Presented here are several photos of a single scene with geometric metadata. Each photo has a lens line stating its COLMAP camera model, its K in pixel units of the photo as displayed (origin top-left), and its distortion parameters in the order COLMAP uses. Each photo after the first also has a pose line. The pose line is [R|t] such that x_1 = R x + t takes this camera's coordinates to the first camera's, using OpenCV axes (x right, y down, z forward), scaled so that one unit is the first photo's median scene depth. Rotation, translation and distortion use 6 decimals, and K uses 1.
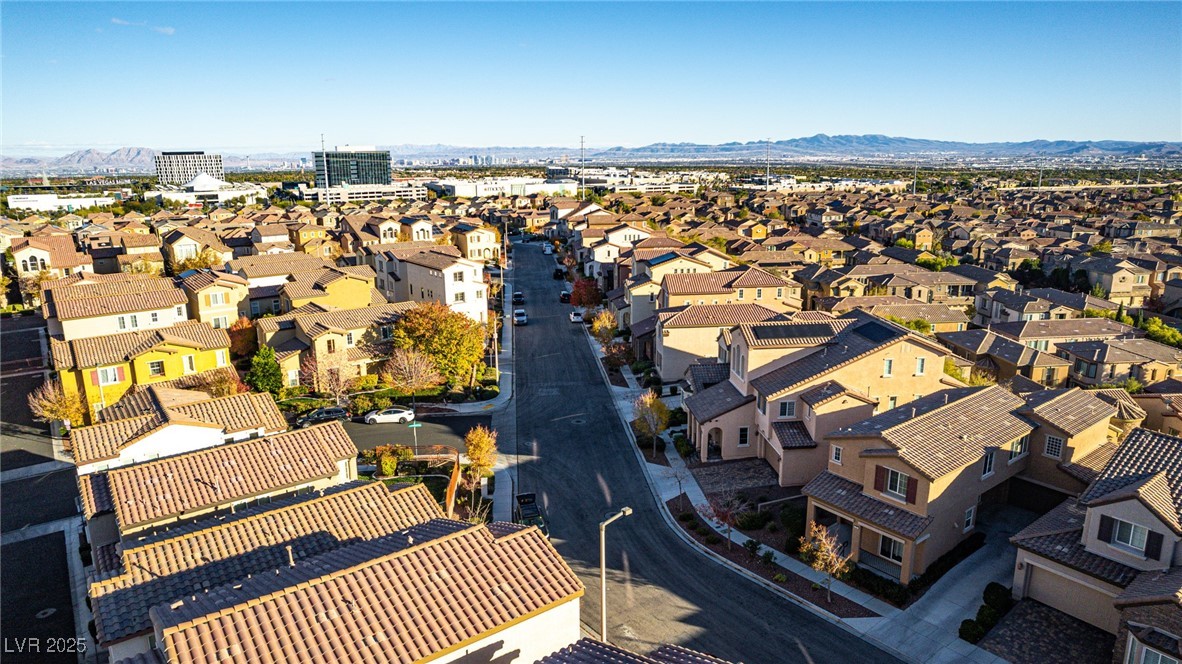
lens RADIAL K [[759.6, 0, 594.8], [0, 759.6, 331.9], [0, 0, 1]] dist [-0.064446, 0.054444]
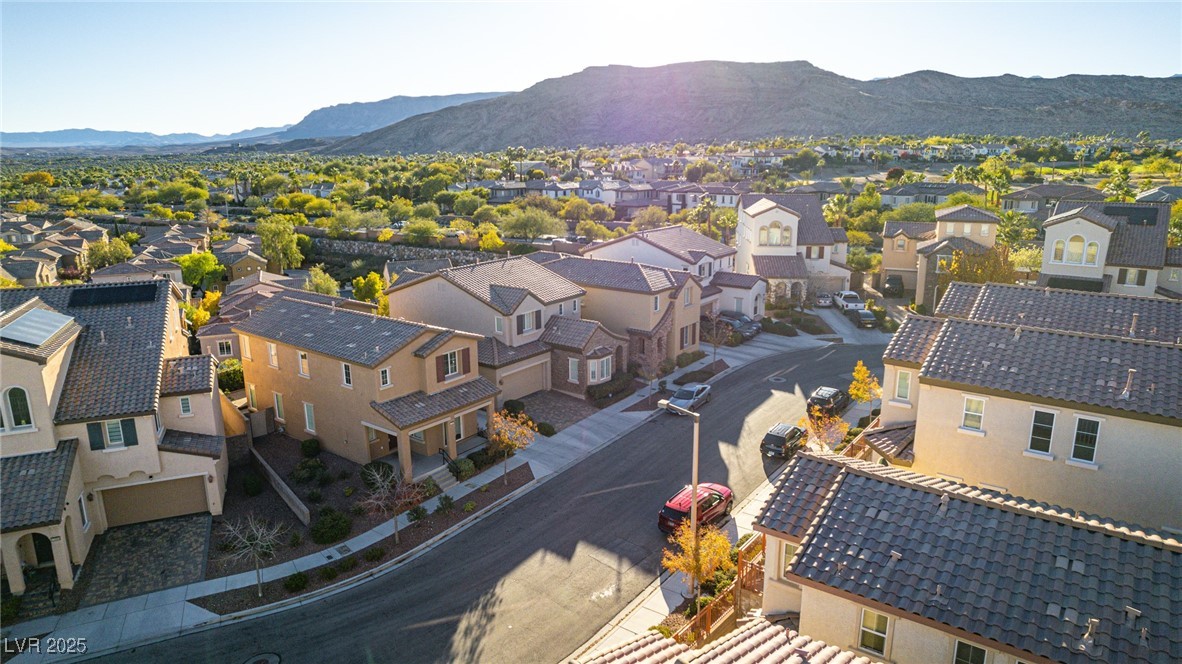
lens RADIAL K [[759.6, 0, 594.8], [0, 759.6, 331.9], [0, 0, 1]] dist [-0.064446, 0.054444]
pose [[-0.284102, -0.218797, 0.933496, -0.425279], [0.237889, 0.927085, 0.289694, -0.063769], [-0.928814, 0.304371, -0.211337, 0.720670]]
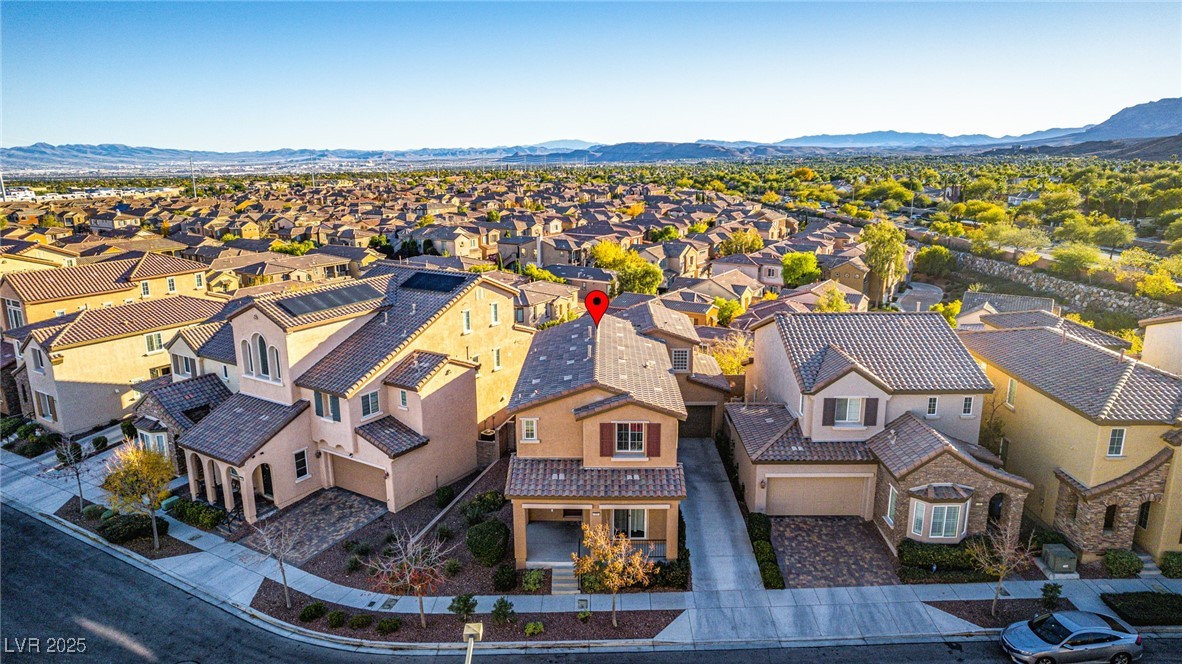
lens RADIAL K [[759.6, 0, 594.8], [0, 759.6, 331.9], [0, 0, 1]] dist [-0.064446, 0.054444]
pose [[0.614382, -0.176779, 0.768950, -0.135220], [0.187296, 0.979397, 0.075512, 0.021867], [-0.766456, 0.097628, 0.634834, 0.372739]]
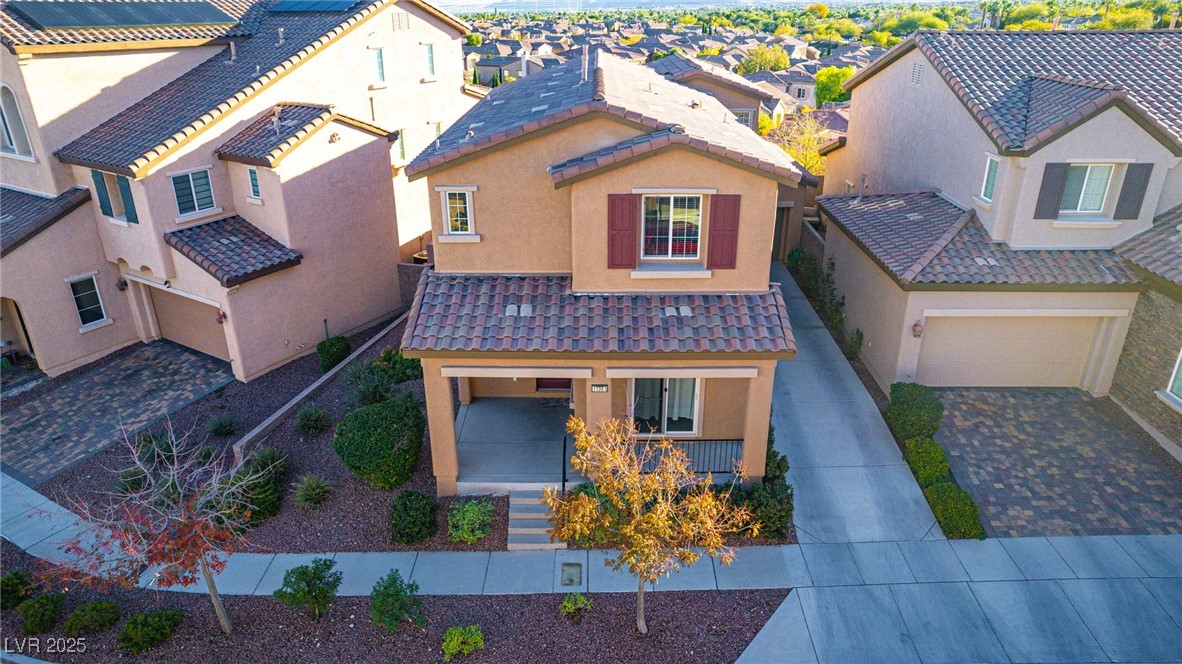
lens RADIAL K [[759.6, 0, 594.8], [0, 759.6, 331.9], [0, 0, 1]] dist [-0.064446, 0.054444]
pose [[0.609058, -0.314296, 0.728194, 0.072781], [0.186767, 0.949147, 0.253450, 0.105489], [-0.770822, -0.018363, 0.636786, 0.562955]]
